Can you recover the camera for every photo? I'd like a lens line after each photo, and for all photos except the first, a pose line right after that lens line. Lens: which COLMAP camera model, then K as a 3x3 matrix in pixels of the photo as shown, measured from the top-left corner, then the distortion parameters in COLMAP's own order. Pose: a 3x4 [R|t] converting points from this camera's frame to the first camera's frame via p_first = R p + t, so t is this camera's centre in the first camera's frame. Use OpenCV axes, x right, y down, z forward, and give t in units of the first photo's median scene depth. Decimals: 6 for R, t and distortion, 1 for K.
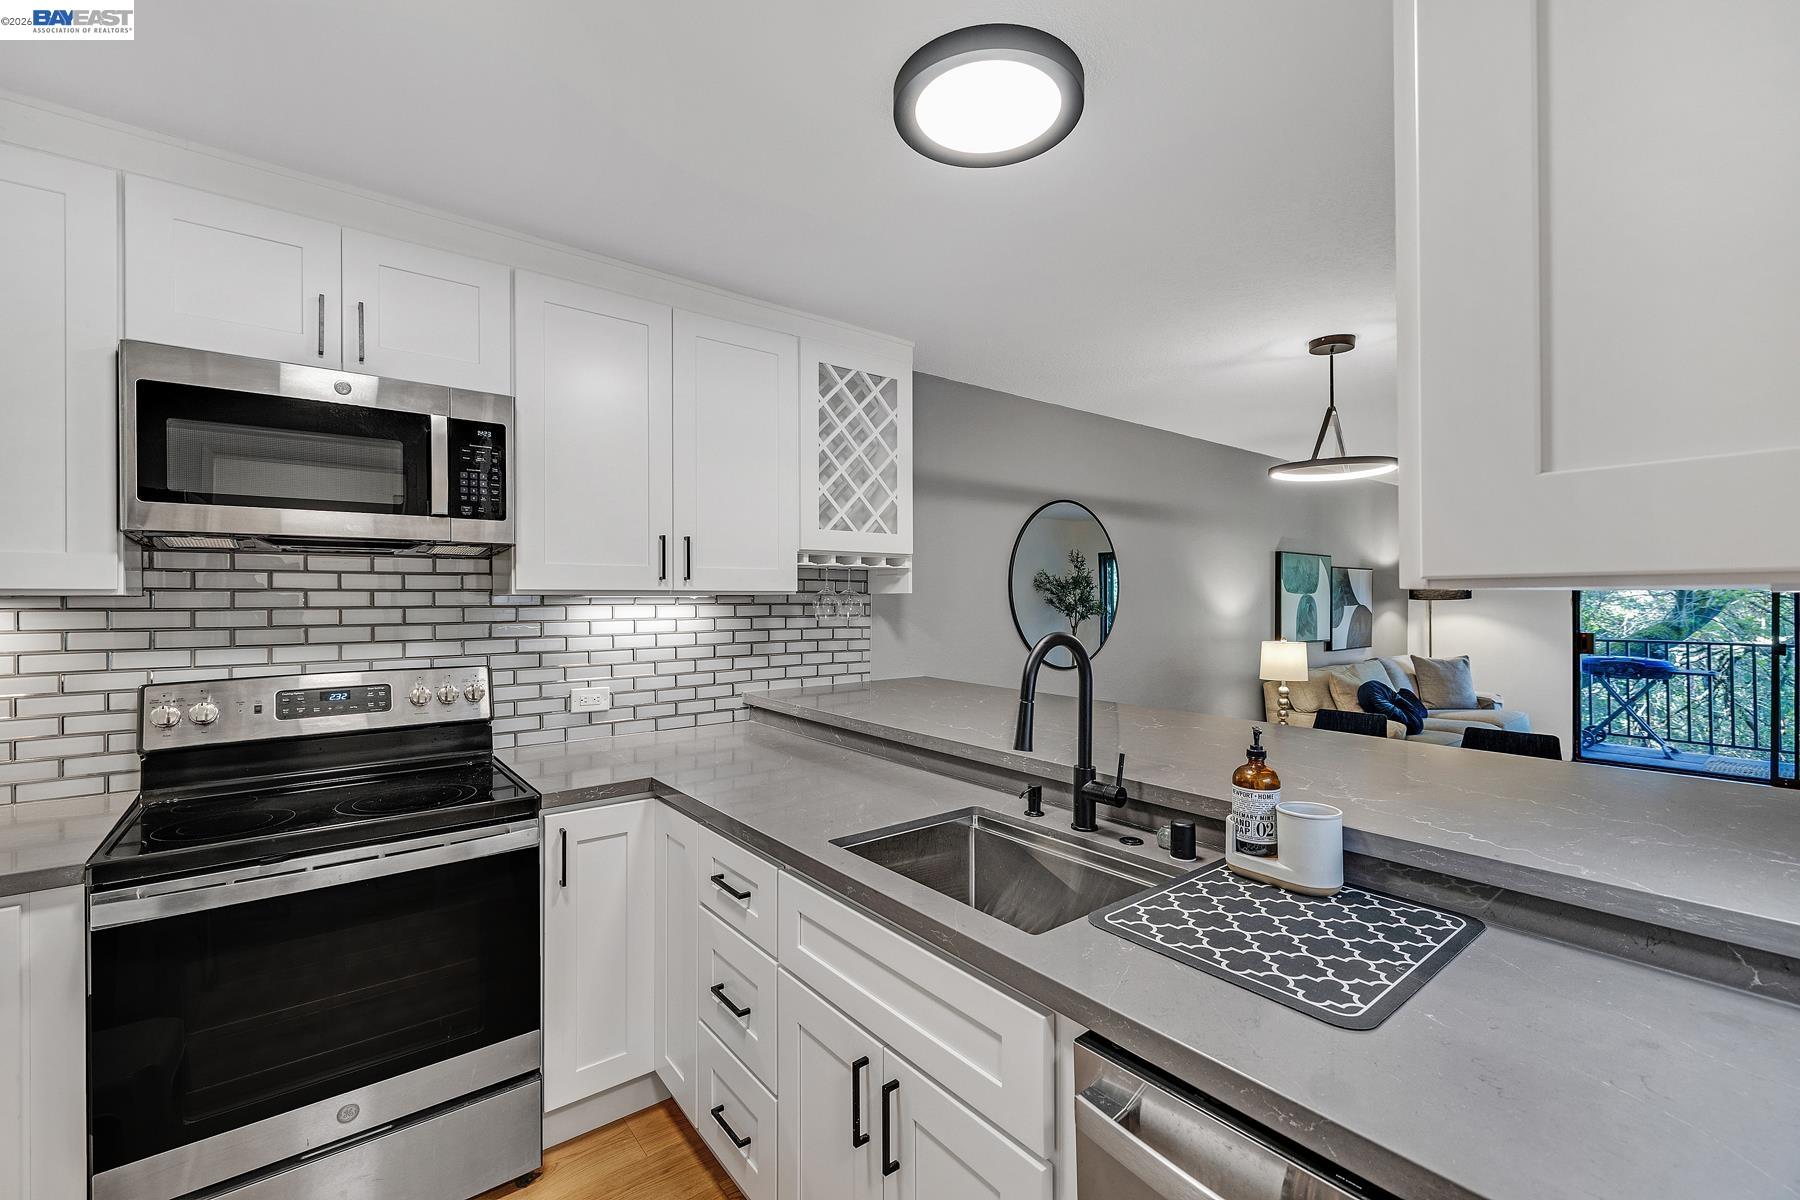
lens RADIAL K [[759.9, 0, 901.4], [0, 759.9, 597.3], [0, 0, 1]] dist [-0.003414, -0.000017]
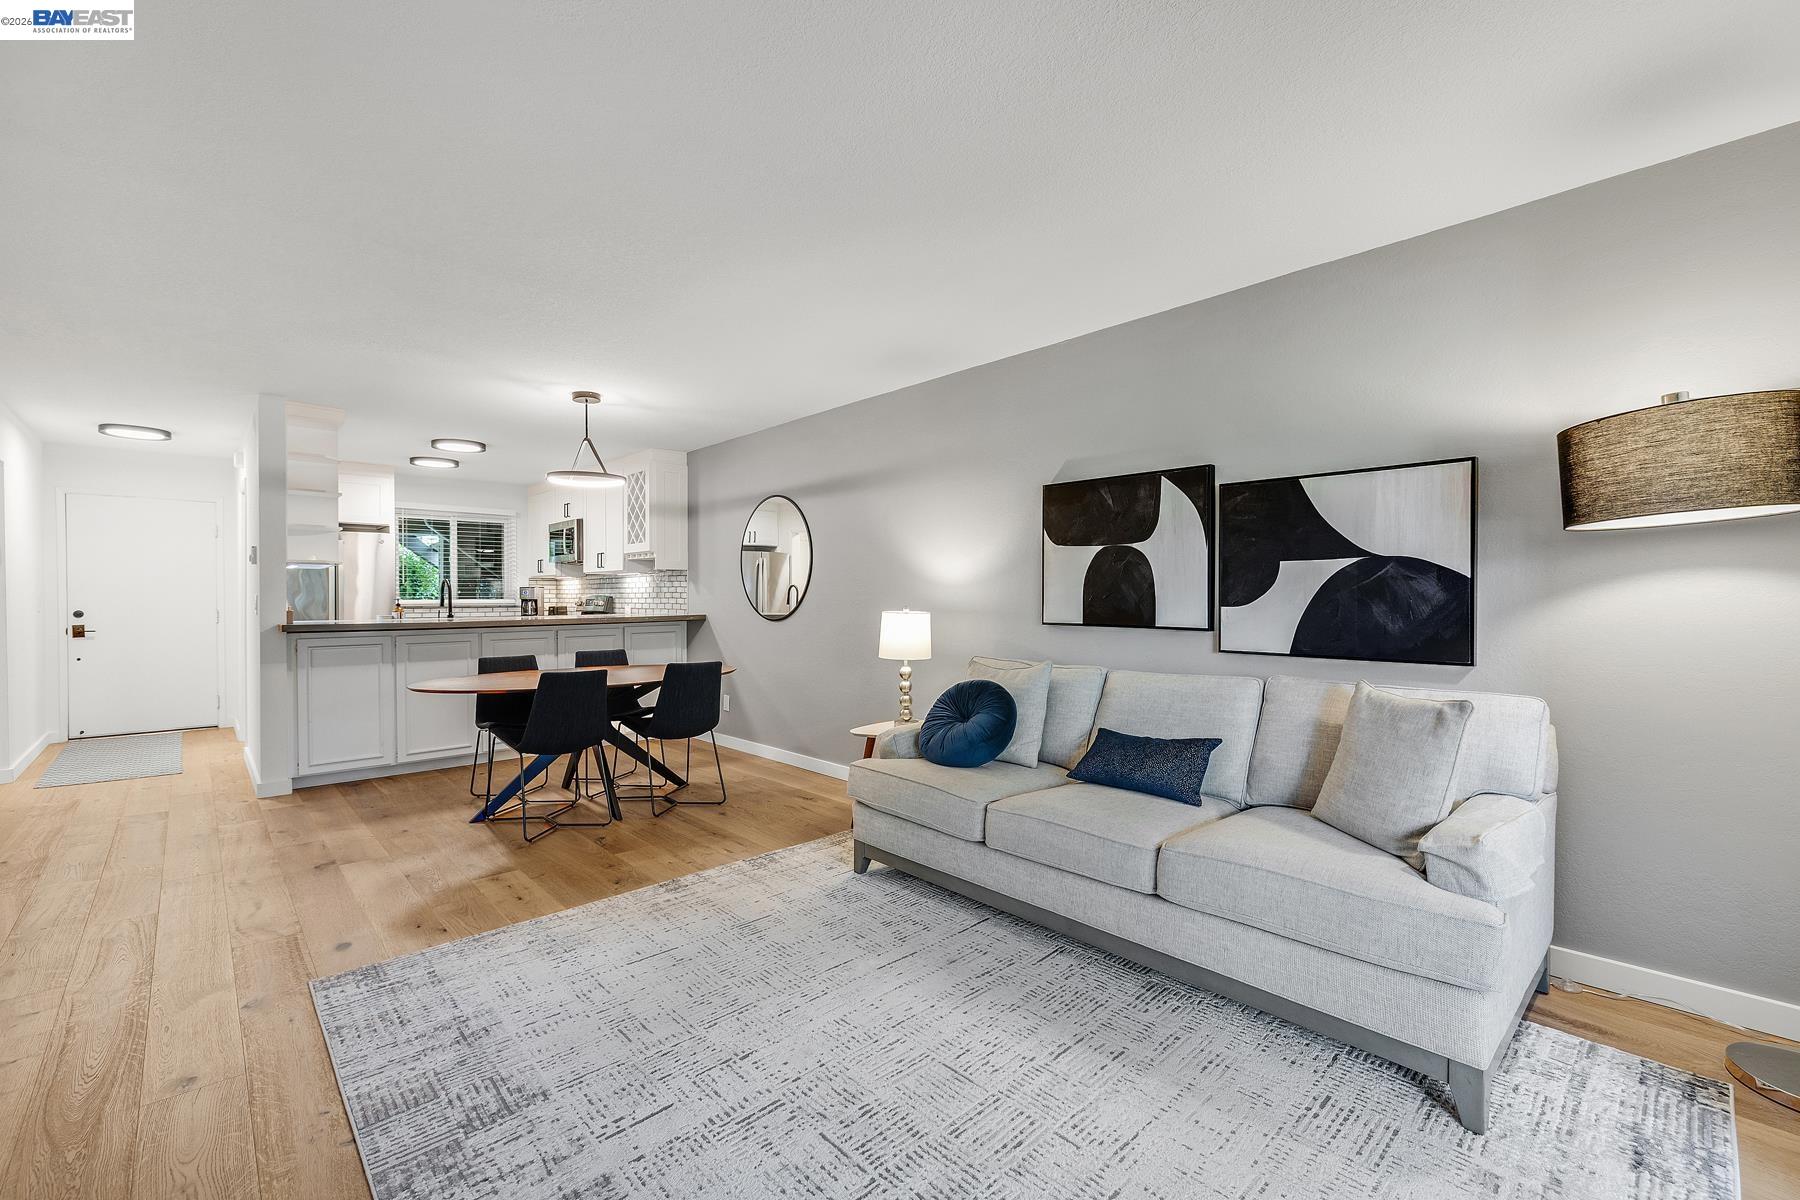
lens RADIAL K [[759.9, 0, 899.3], [0, 759.9, 608.2], [0, 0, 1]] dist [-0.003414, -0.000017]
pose [[0.082078, 0.018920, -0.996446, 2.862090], [0.001225, 0.999817, 0.019085, 0.083051], [0.996625, -0.002787, 0.082040, 1.993272]]
